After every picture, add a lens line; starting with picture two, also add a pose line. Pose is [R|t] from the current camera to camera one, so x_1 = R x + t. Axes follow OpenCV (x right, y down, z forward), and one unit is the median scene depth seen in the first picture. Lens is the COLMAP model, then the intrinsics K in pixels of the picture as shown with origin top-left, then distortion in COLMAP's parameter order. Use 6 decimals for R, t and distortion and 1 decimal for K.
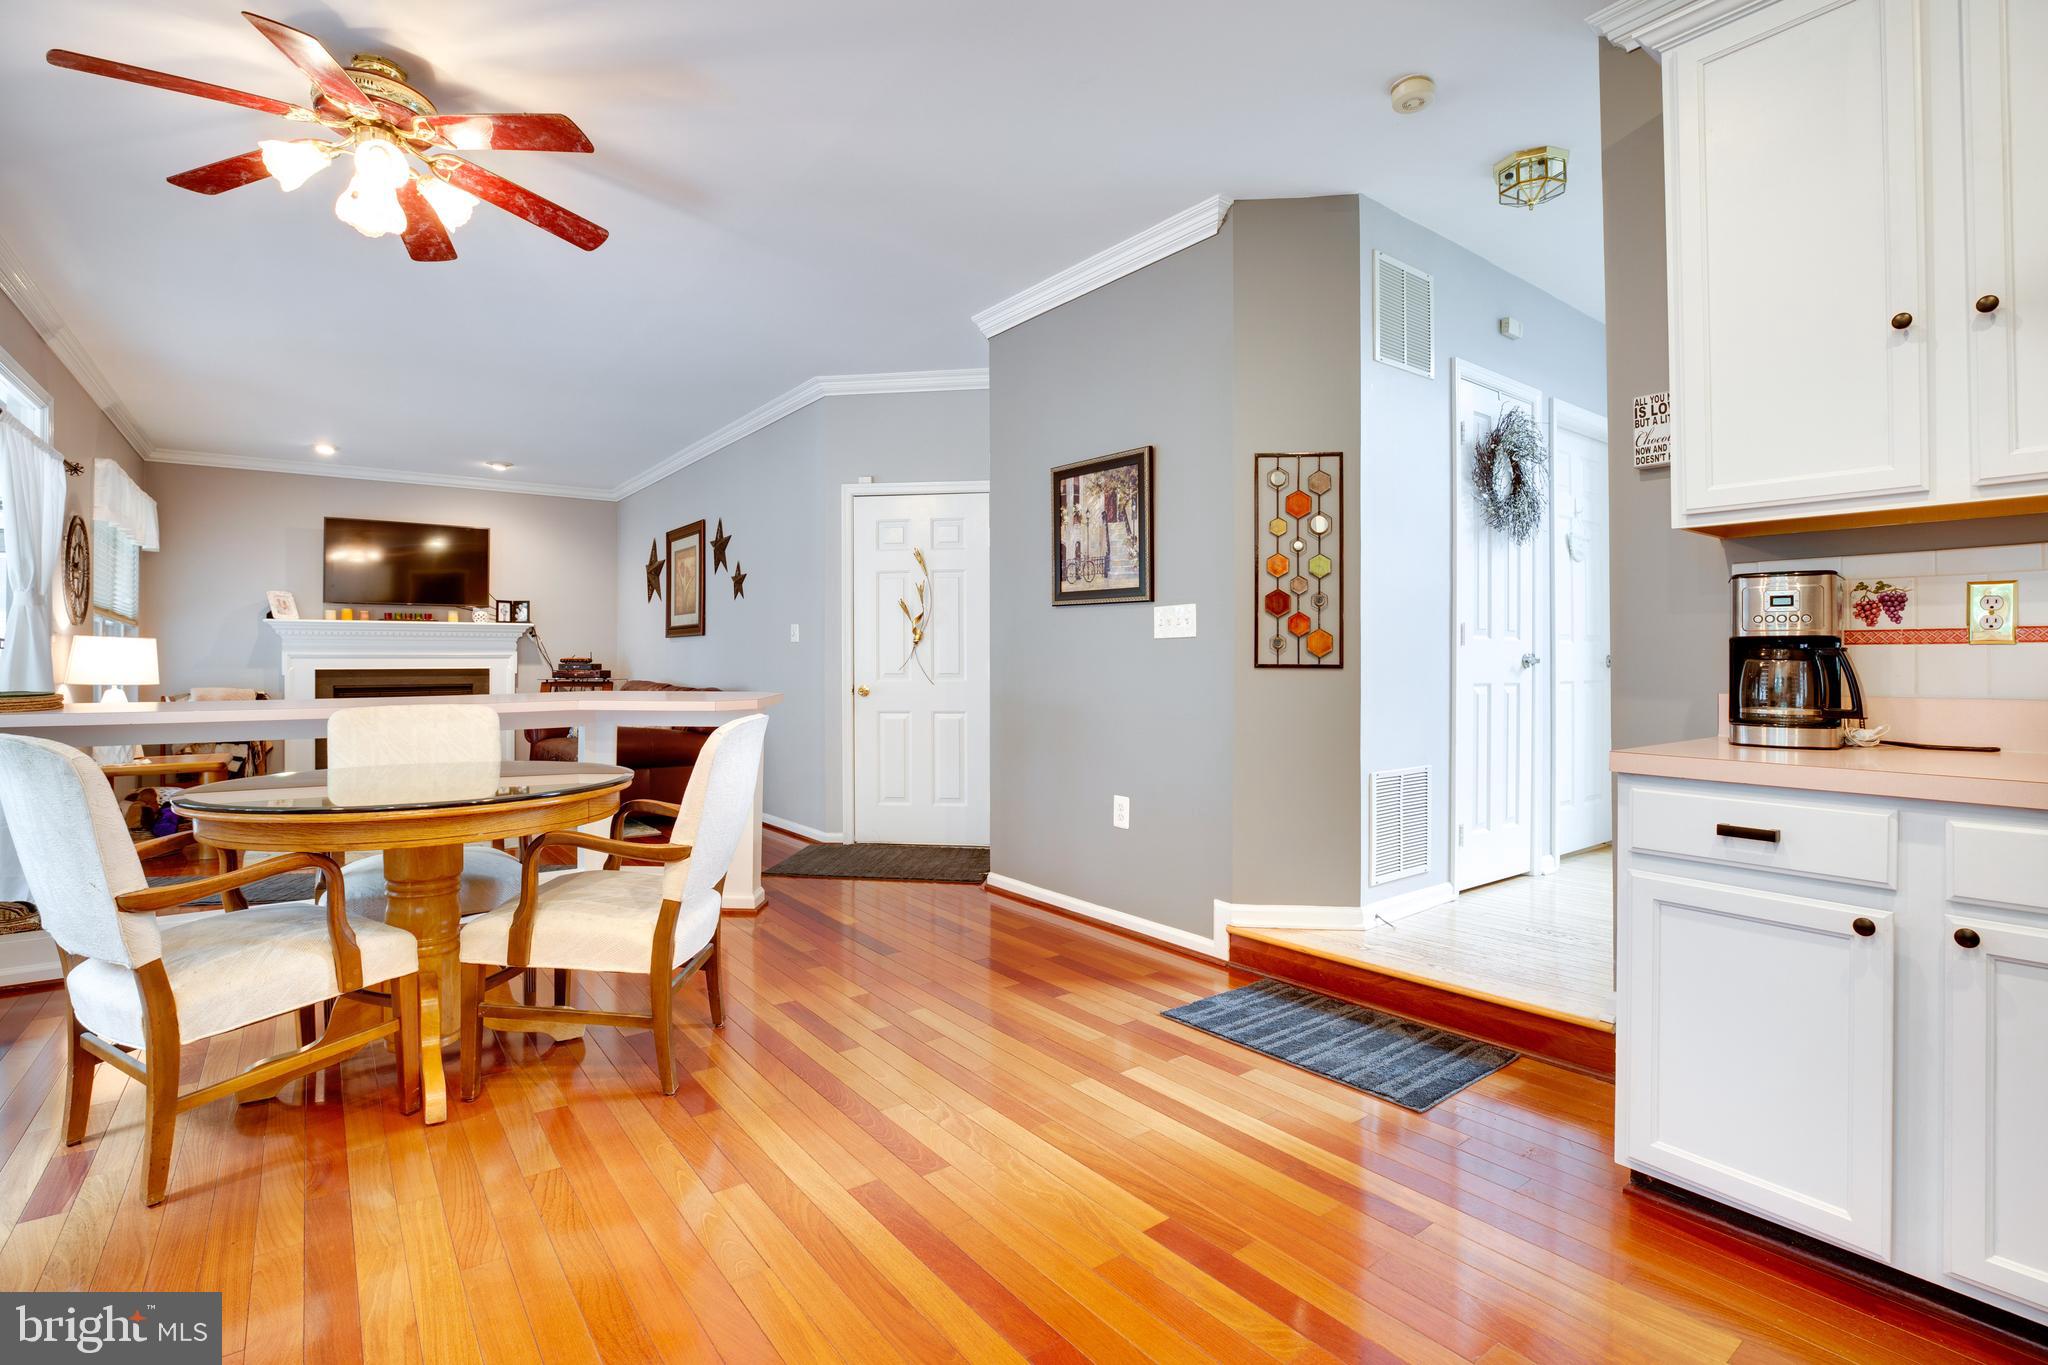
lens RADIAL K [[950.3, 0, 1022.4], [0, 950.3, 675.6], [0, 0, 1]] dist [-0.041330, 0.012415]
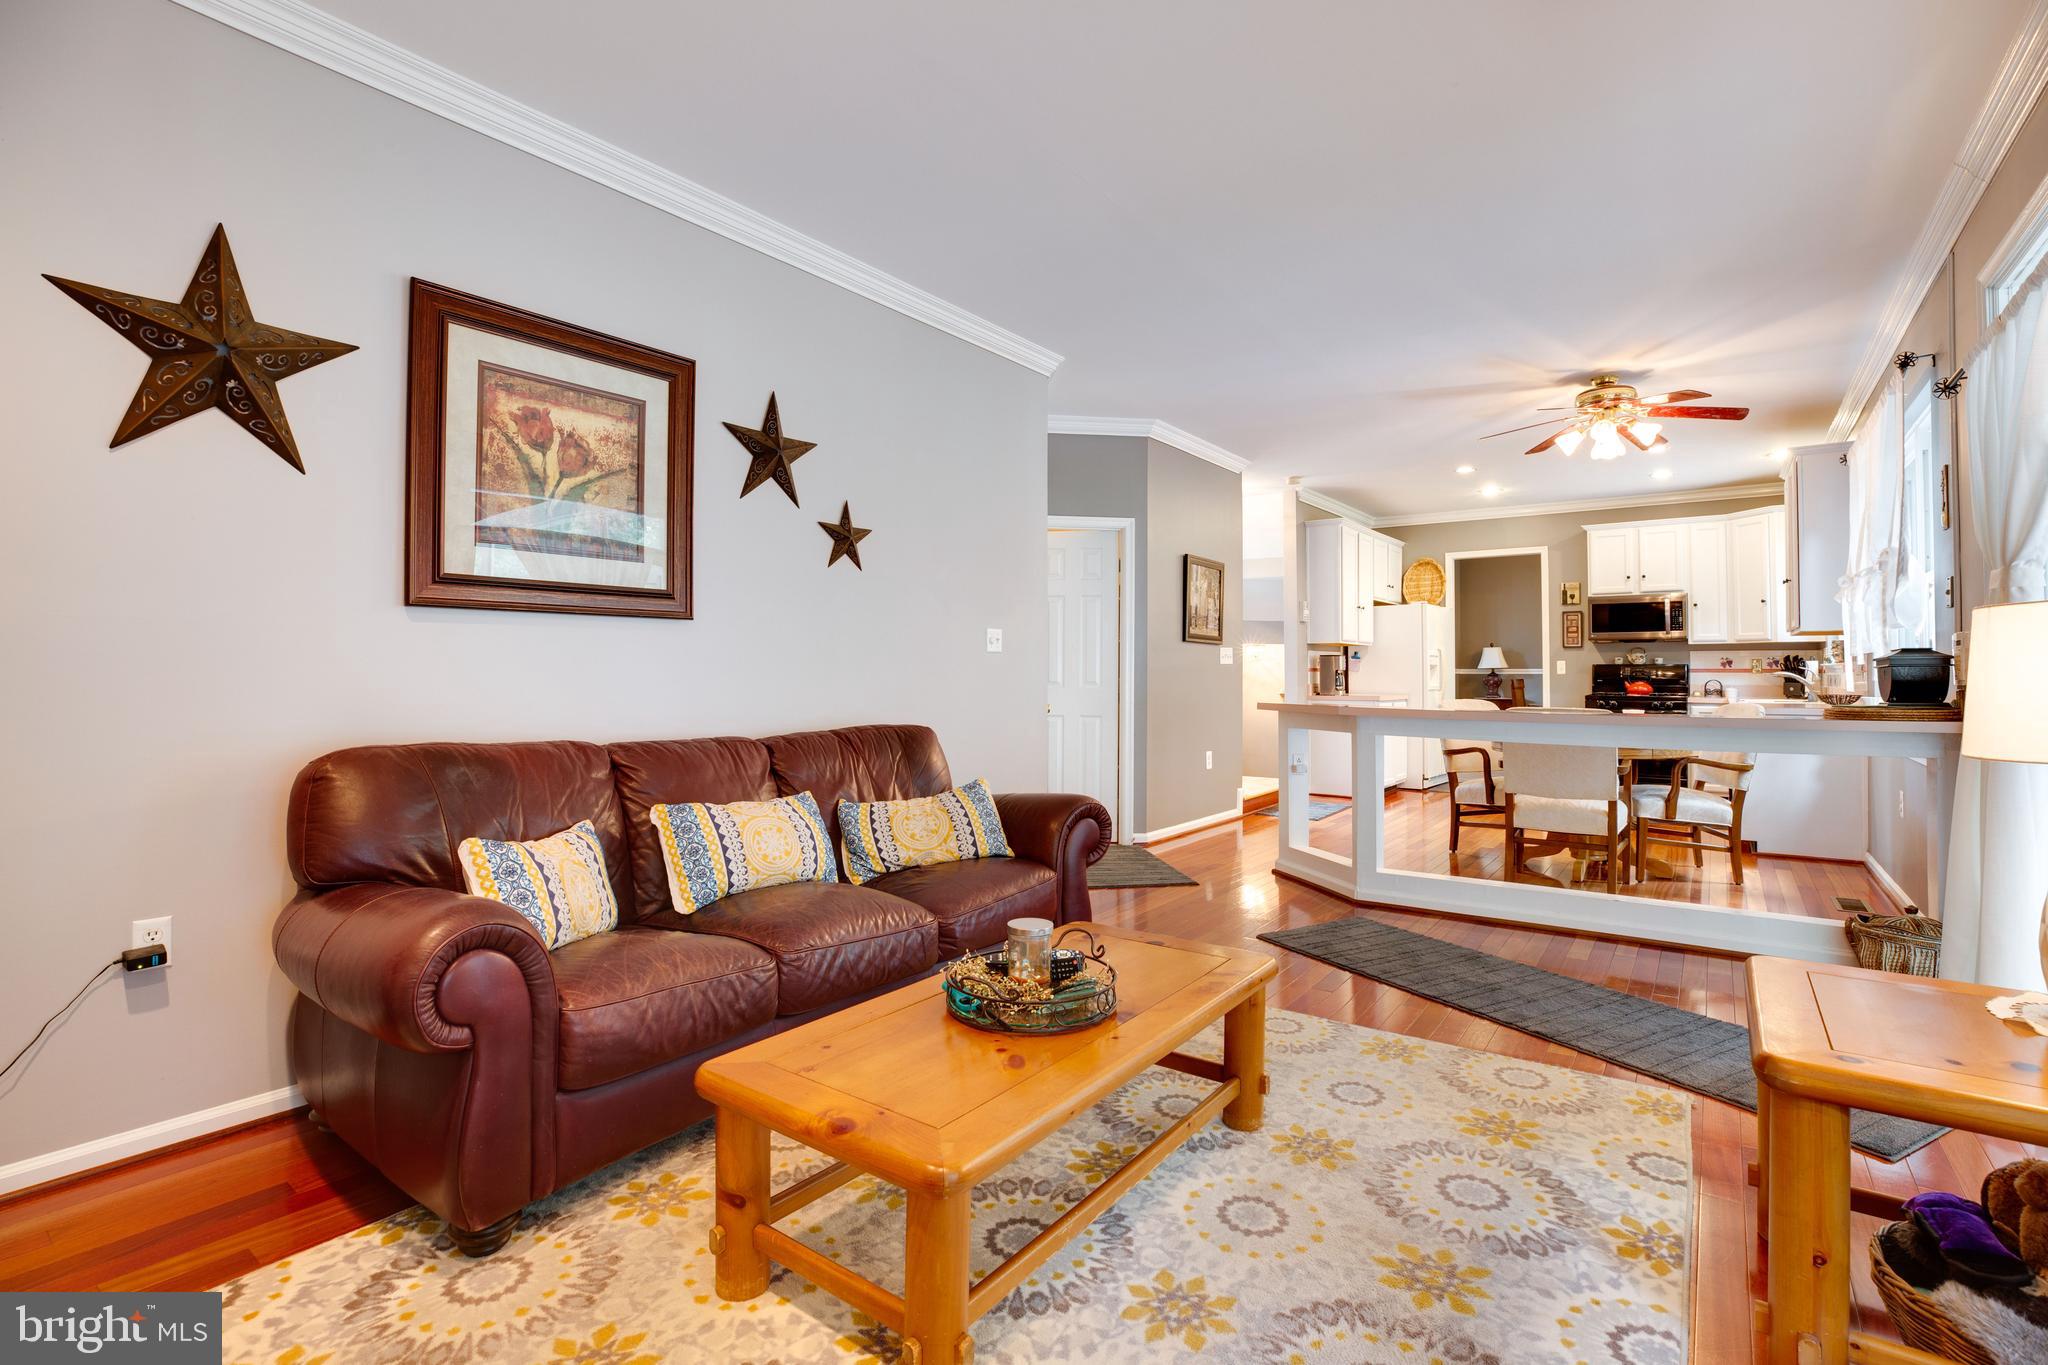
lens RADIAL K [[950.3, 0, 1022.4], [0, 950.3, 675.6], [0, 0, 1]] dist [-0.041330, 0.012415]
pose [[-0.271722, -0.014810, 0.962262, -1.519256], [-0.000308, 0.999883, 0.015302, -0.043043], [-0.962376, 0.003861, -0.271695, 1.824307]]
